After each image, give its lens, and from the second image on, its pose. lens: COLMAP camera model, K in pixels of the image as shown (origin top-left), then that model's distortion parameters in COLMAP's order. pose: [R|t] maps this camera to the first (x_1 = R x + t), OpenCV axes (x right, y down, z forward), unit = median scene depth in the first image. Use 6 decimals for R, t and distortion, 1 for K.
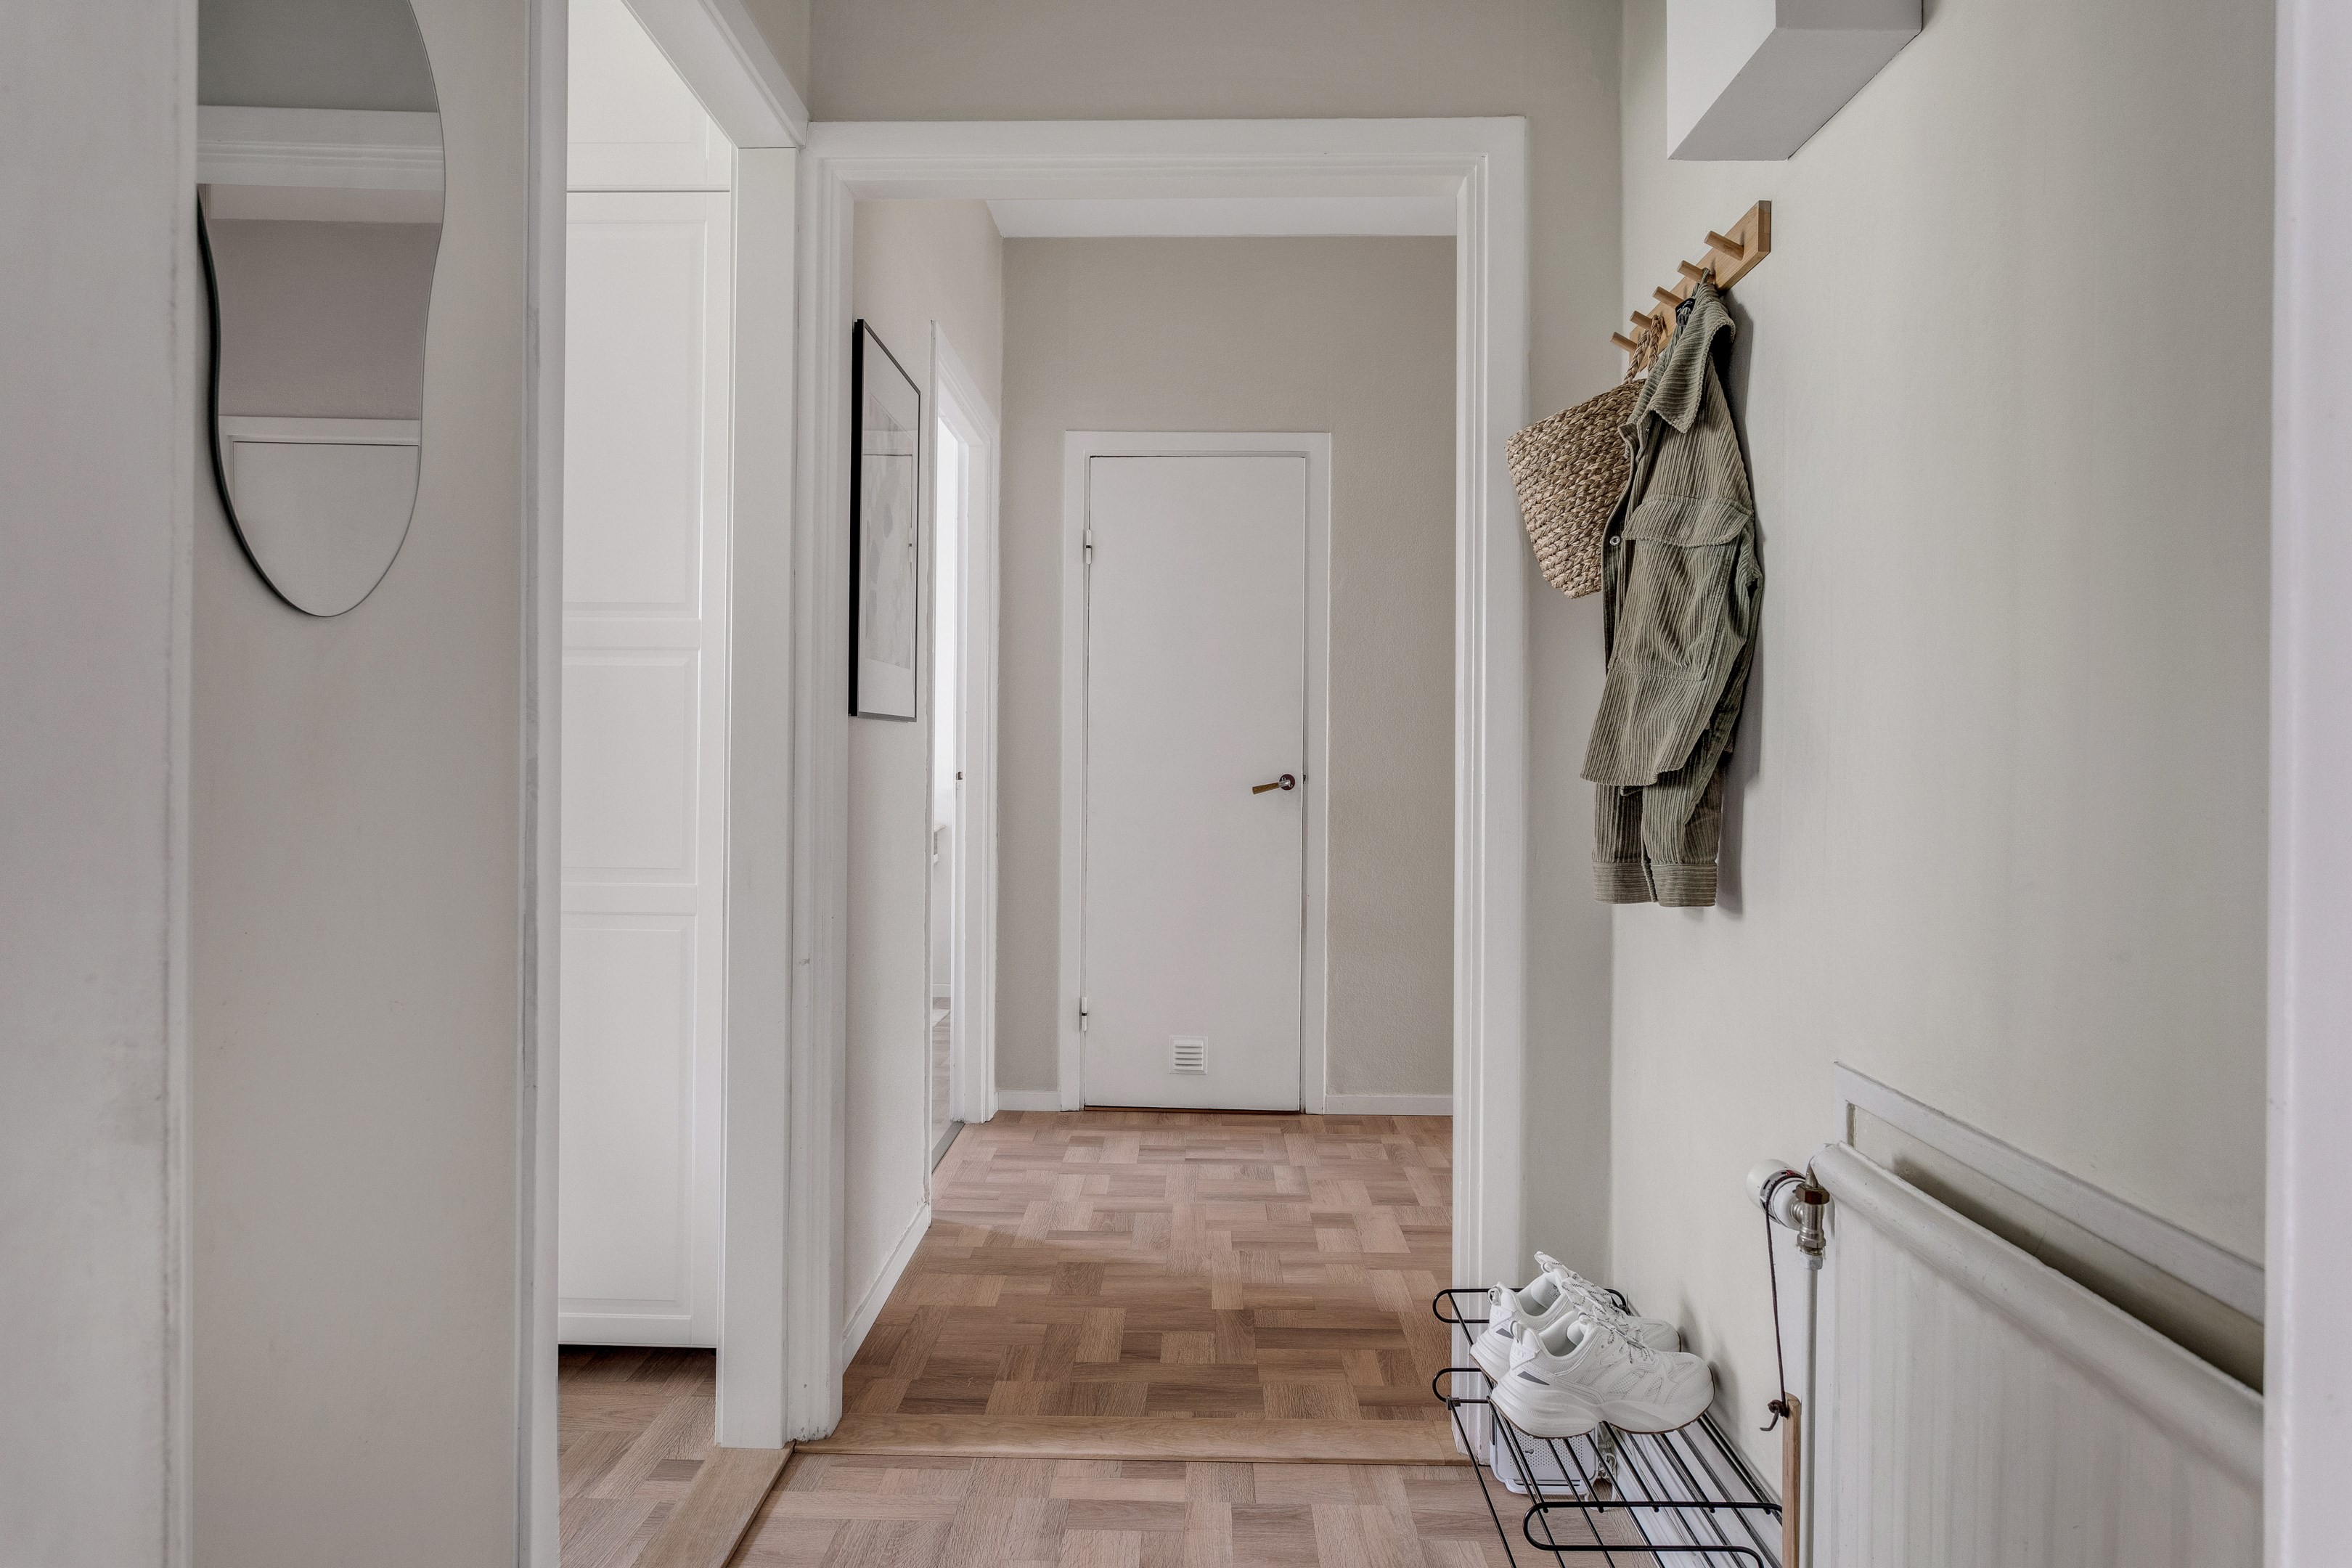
lens RADIAL K [[1394.7, 0, 1171.2], [0, 1394.7, 773.7], [0, 0, 1]] dist [0.019898, 0.003076]
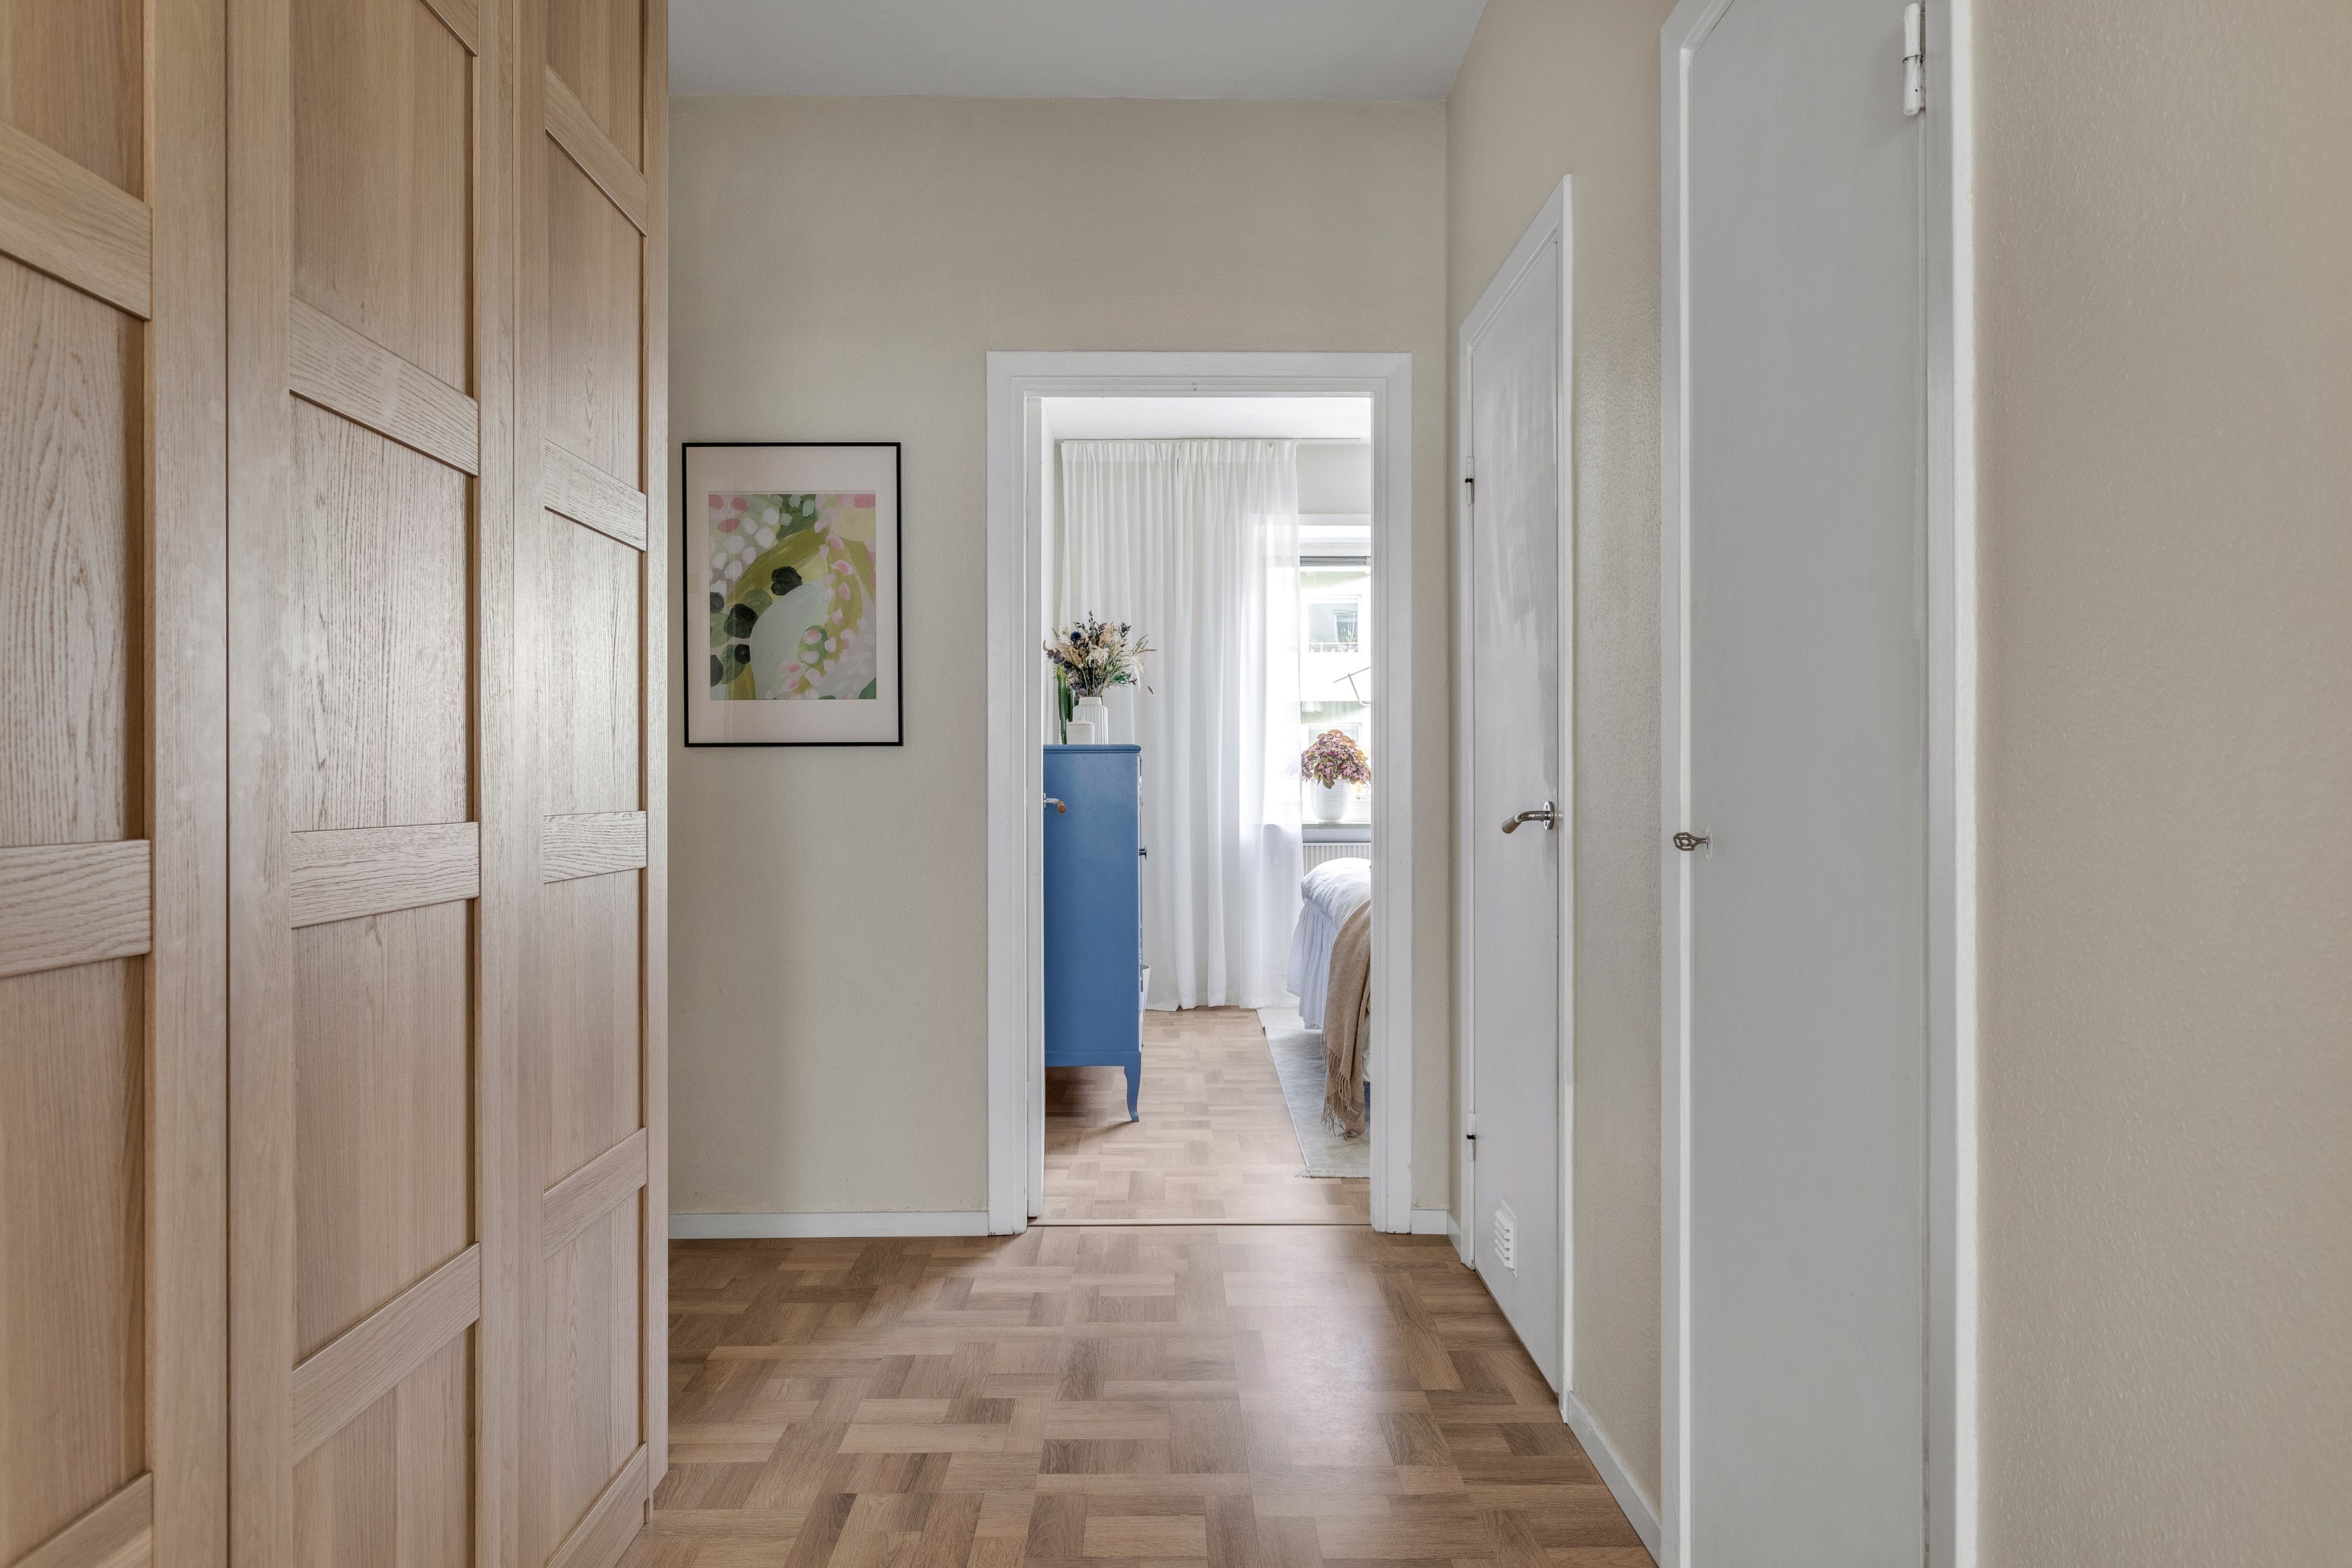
lens RADIAL K [[1394.7, 0, 1173.6], [0, 1394.7, 792.0], [0, 0, 1]] dist [0.019898, 0.003076]
pose [[0.035674, -0.011808, -0.999294, 0.861458], [-0.010386, 0.999872, -0.012186, 0.010447], [0.999309, 0.010813, 0.035547, 1.096715]]
